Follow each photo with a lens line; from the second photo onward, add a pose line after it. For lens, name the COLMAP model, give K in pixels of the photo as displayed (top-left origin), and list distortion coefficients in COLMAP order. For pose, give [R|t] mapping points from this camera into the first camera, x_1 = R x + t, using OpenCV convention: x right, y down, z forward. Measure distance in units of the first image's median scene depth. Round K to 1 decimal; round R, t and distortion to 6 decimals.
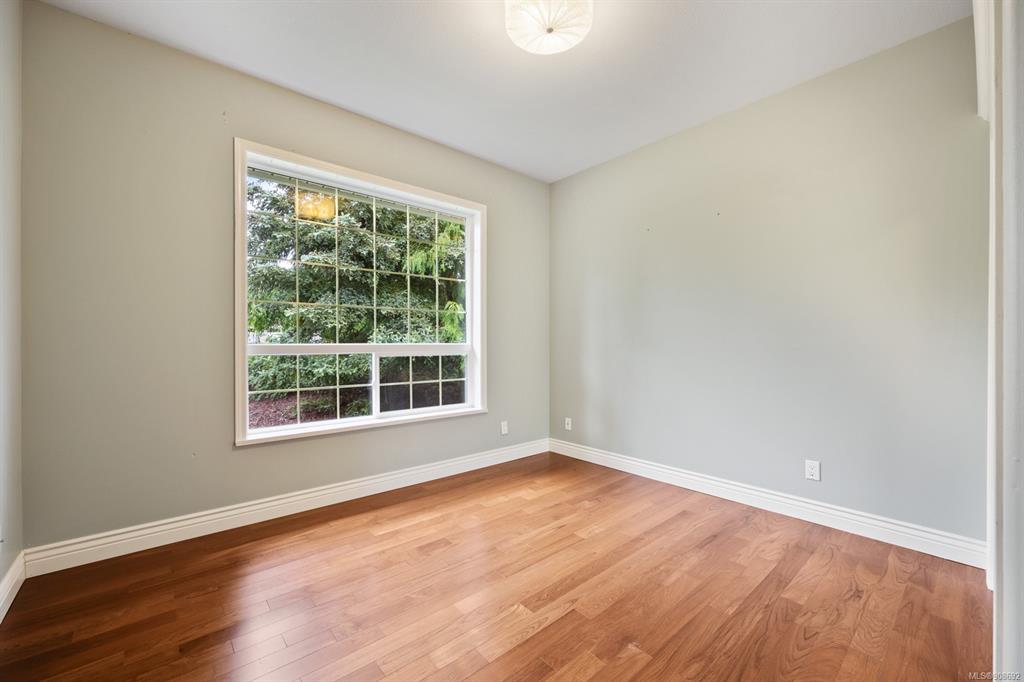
lens RADIAL K [[412.6, 0, 512.0], [0, 412.6, 346.1], [0, 0, 1]] dist [-0.002789, 0.000229]
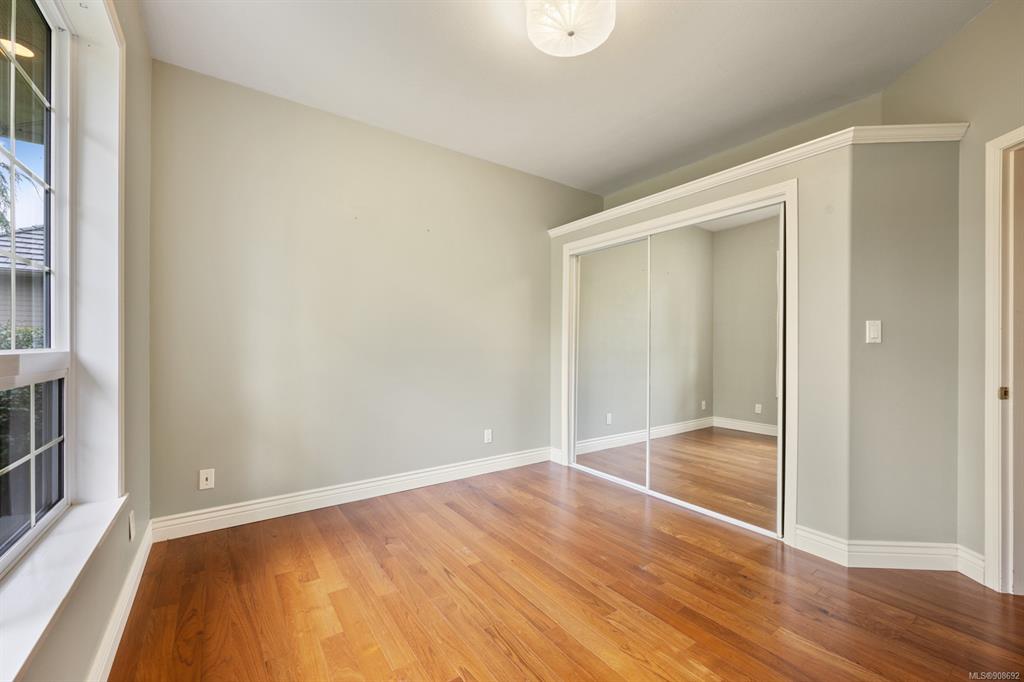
lens RADIAL K [[412.6, 0, 505.7], [0, 412.6, 345.0], [0, 0, 1]] dist [-0.002789, 0.000229]
pose [[0.100332, 0.001028, 0.994953, -0.632241], [0.004280, 0.999990, -0.001465, -0.010796], [-0.994945, 0.004405, 0.100326, 0.736013]]
